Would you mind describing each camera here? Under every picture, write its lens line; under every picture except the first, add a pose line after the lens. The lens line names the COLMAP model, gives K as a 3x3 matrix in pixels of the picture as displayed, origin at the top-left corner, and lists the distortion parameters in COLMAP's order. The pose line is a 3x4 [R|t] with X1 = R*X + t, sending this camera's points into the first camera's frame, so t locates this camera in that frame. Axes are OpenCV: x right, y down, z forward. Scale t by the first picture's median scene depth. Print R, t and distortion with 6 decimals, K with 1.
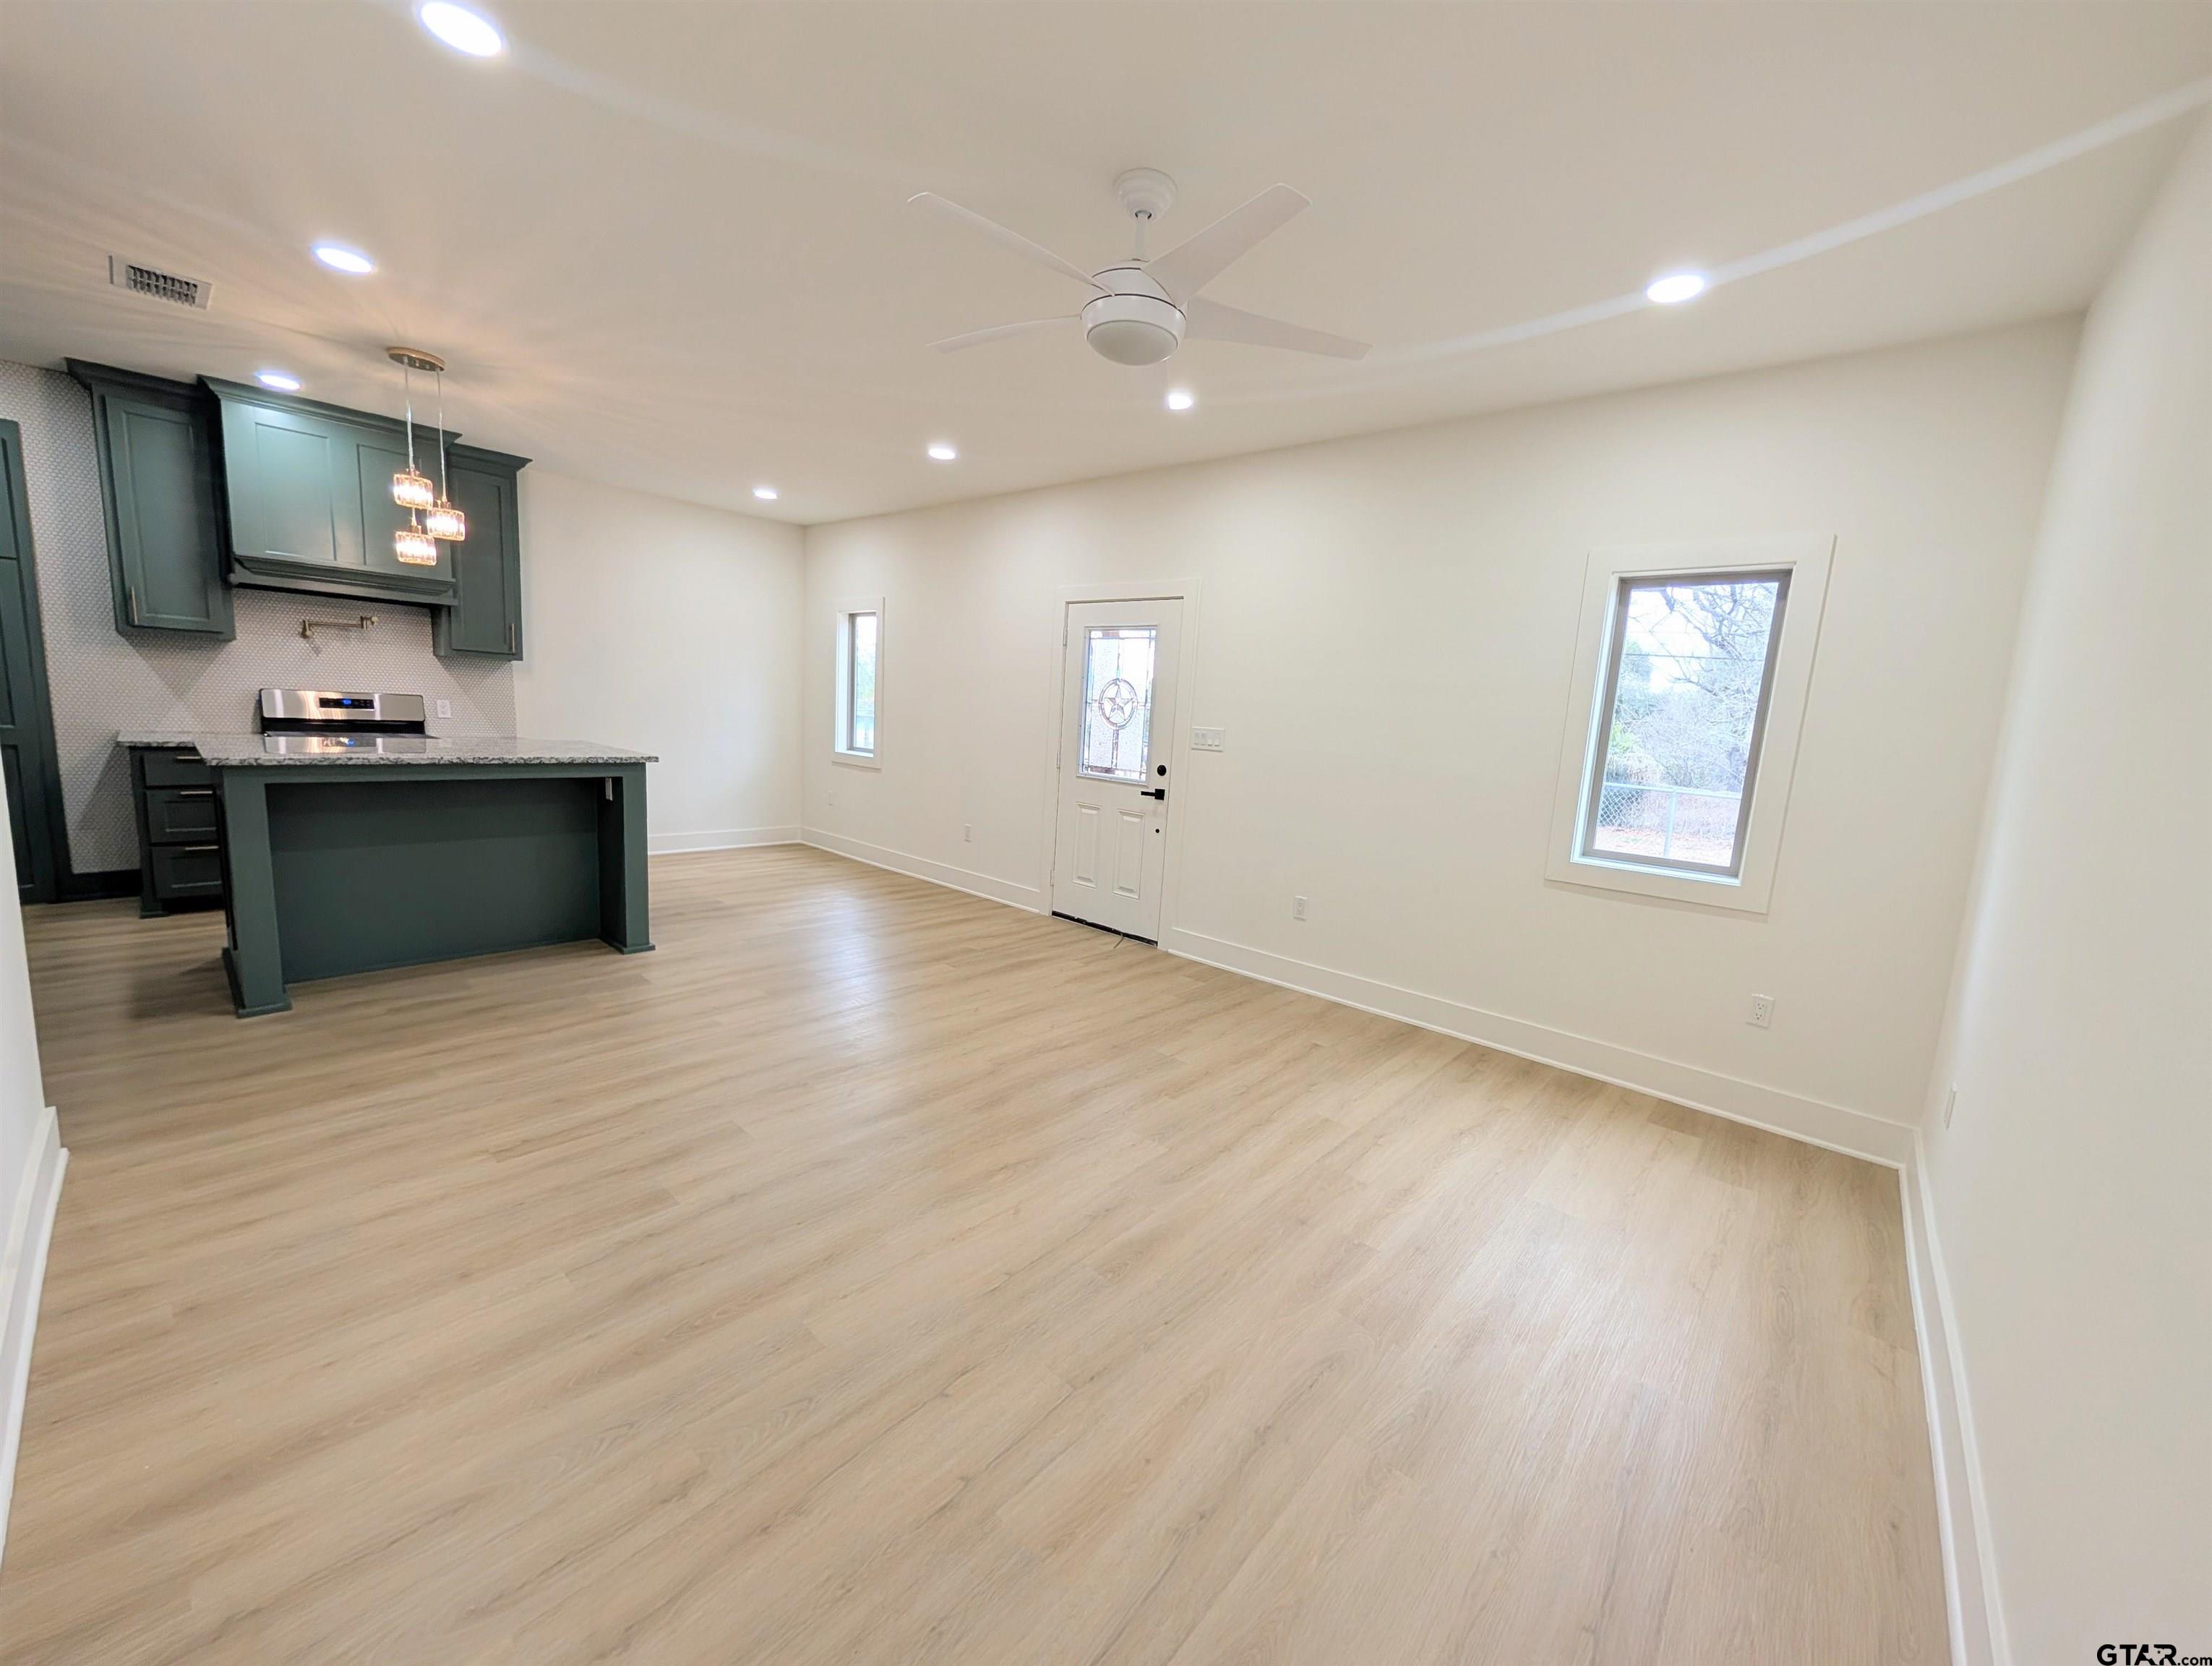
lens RADIAL K [[838.8, 0, 1108.1], [0, 838.8, 829.1], [0, 0, 1]] dist [0.000602, -0.000147]
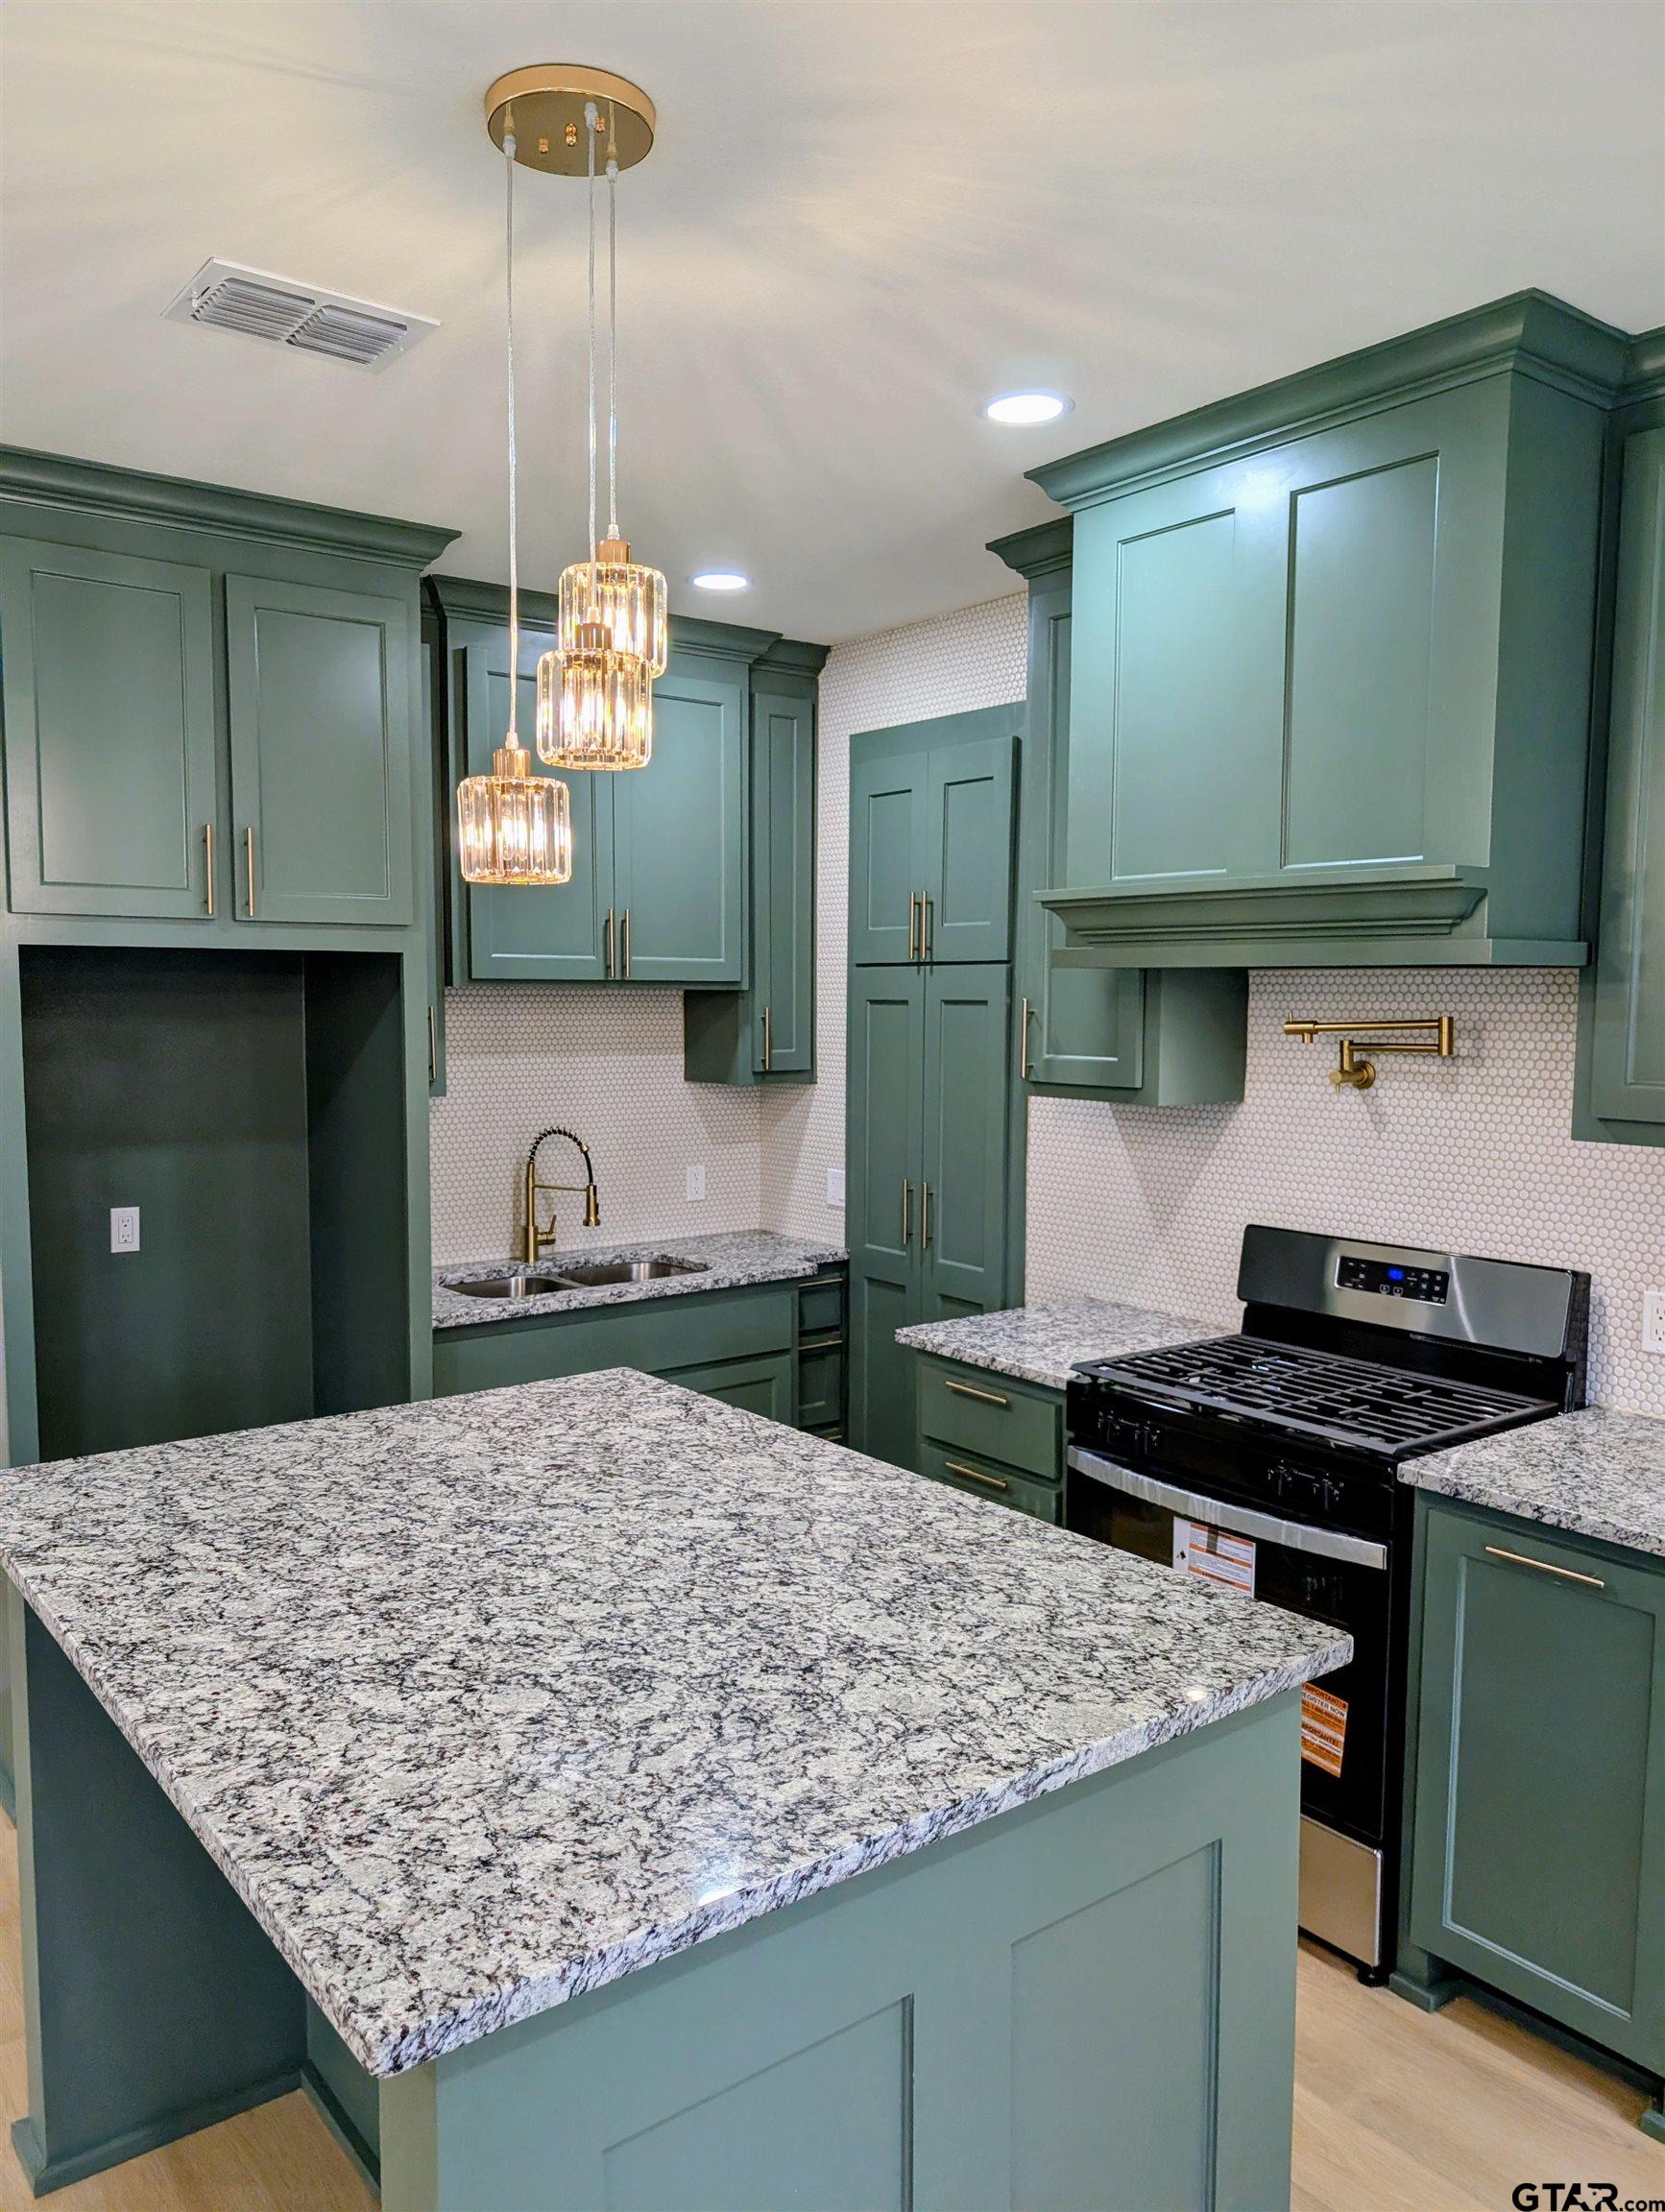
lens RADIAL K [[1587.5, 0, 807.7], [0, 1587.5, 1117.7], [0, 0, 1]] dist [0.015466, -0.004884]
pose [[-0.192967, 0.017189, -0.981055, -0.268964], [-0.156028, 0.986587, 0.047975, -0.228851], [0.968720, 0.162330, -0.187697, 0.978102]]
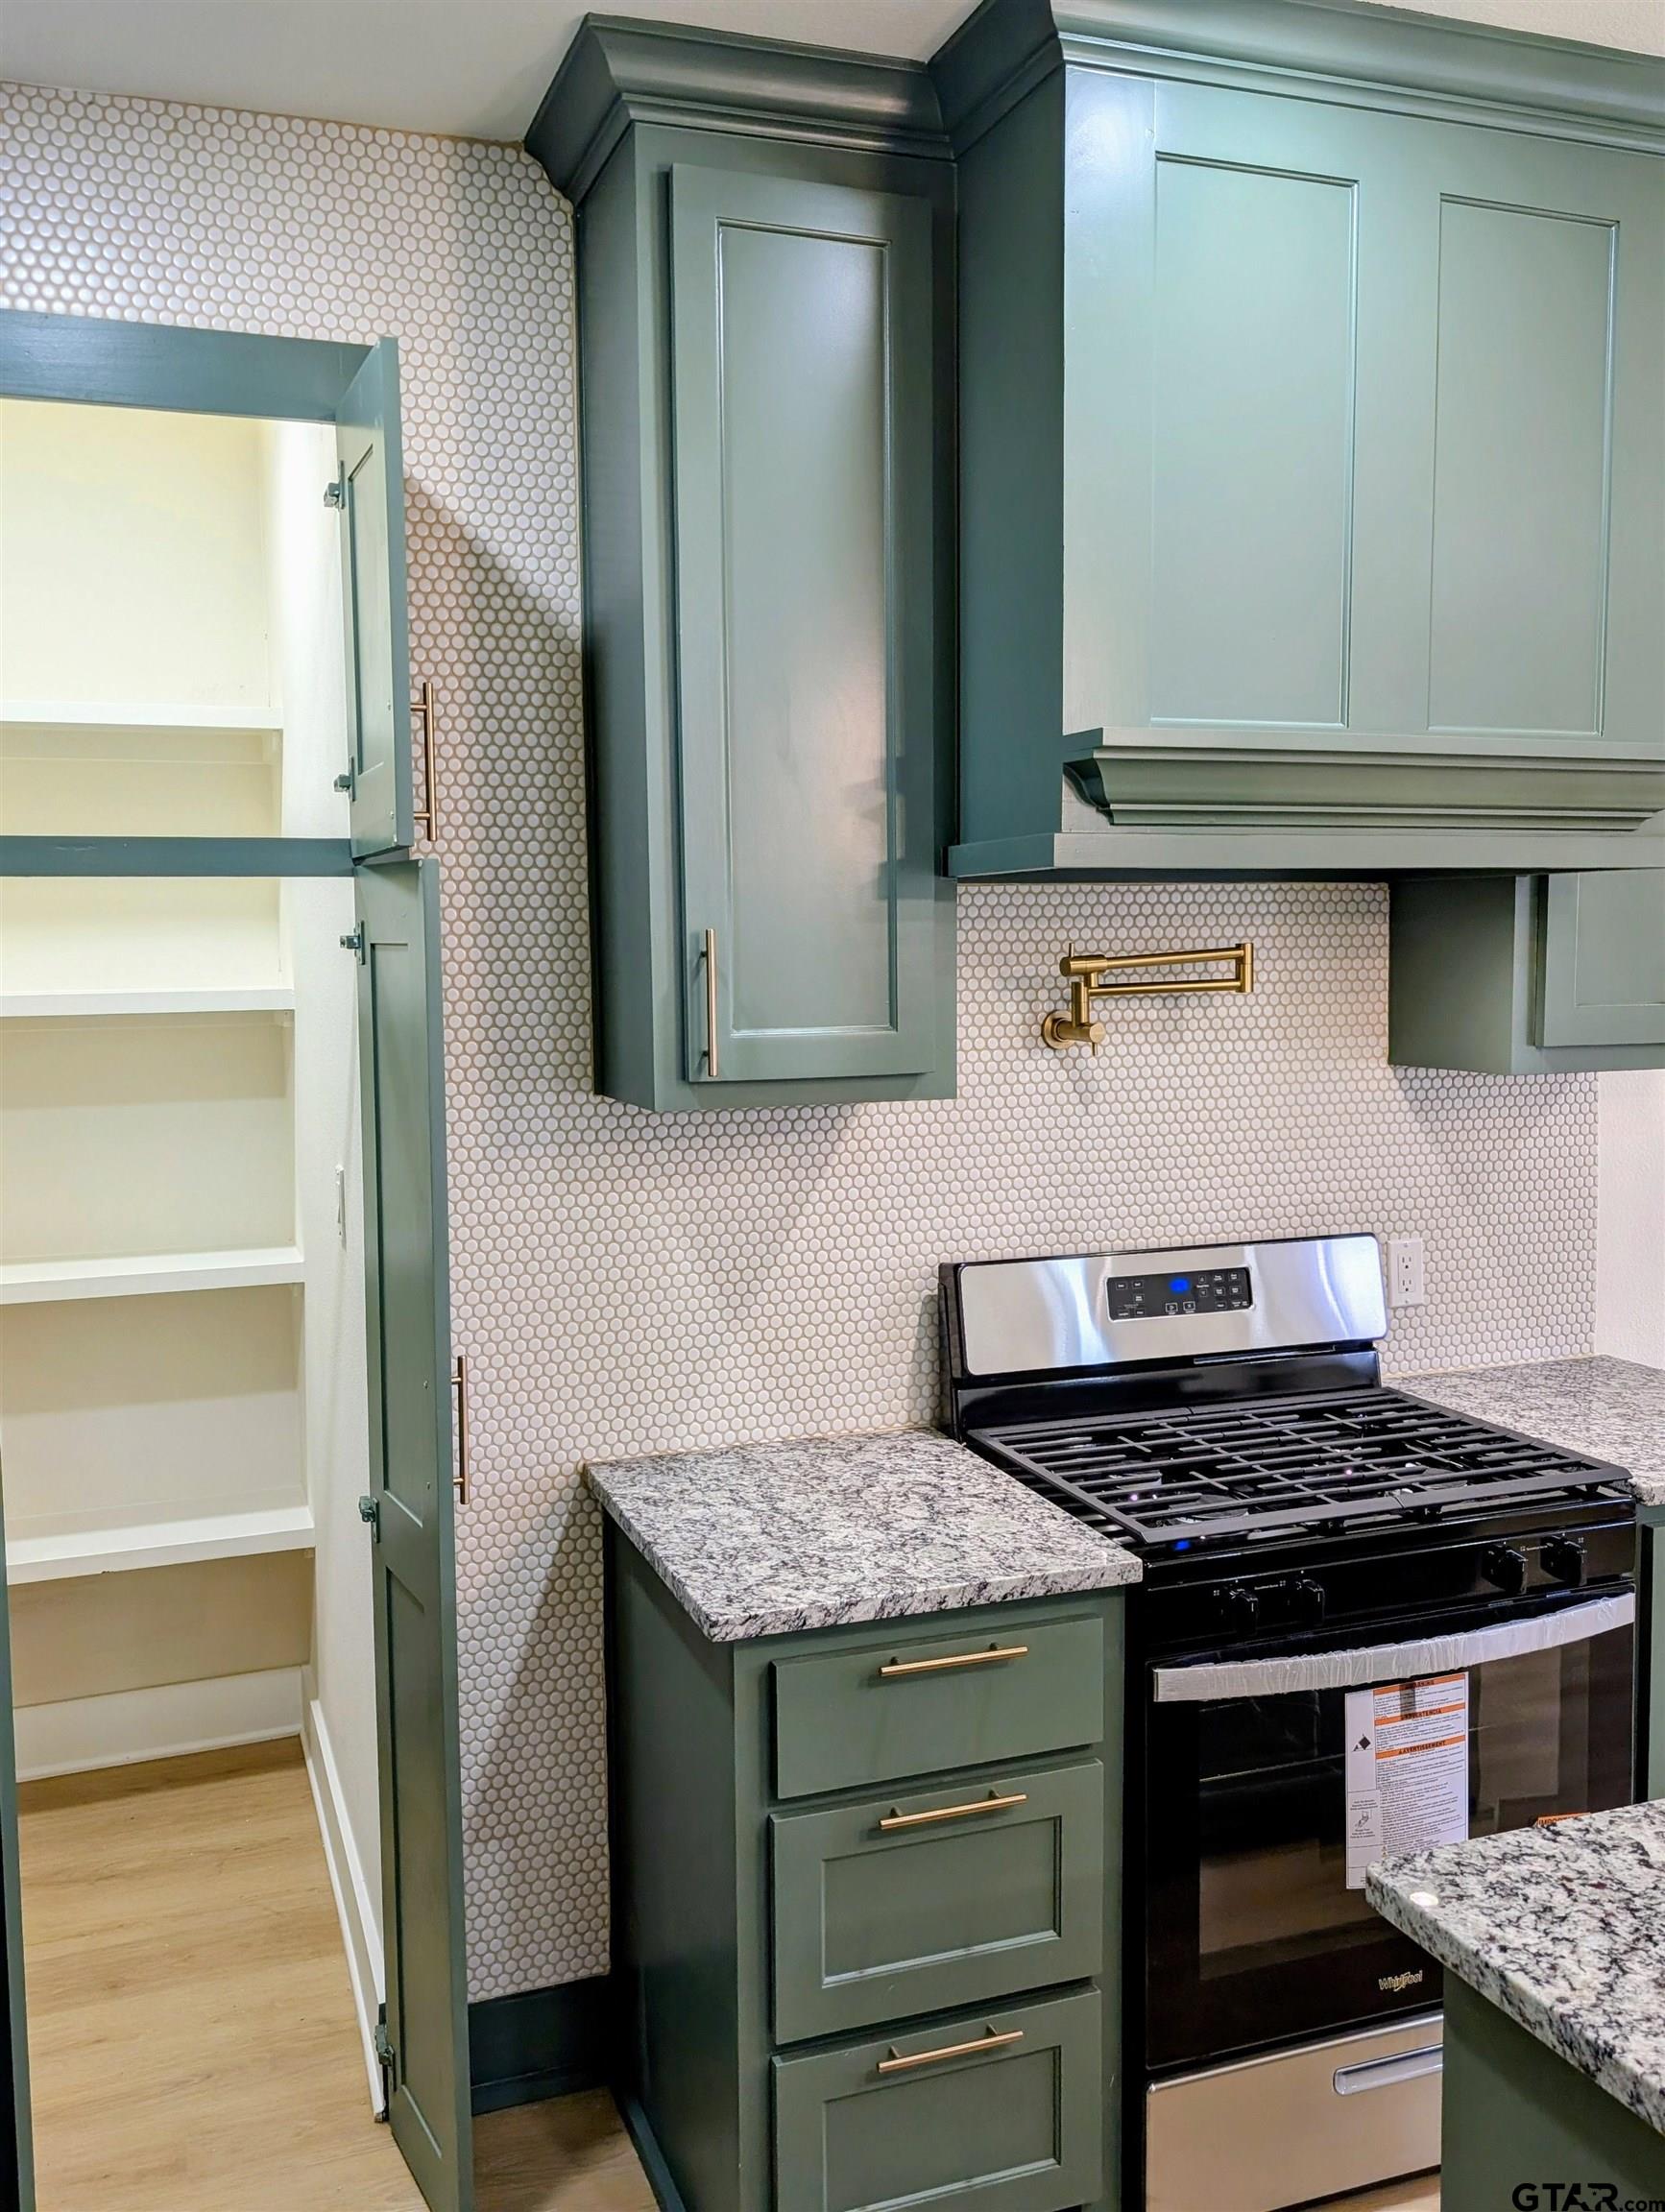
lens RADIAL K [[1868.2, 0, 832.5], [0, 1868.2, 1106.0], [0, 0, 1]] dist [0.027519, -0.016642]
pose [[0.878169, -0.030842, -0.477355, -0.807177], [-0.001249, 0.997768, -0.066765, -0.185707], [0.478349, 0.059227, 0.876170, 0.502725]]
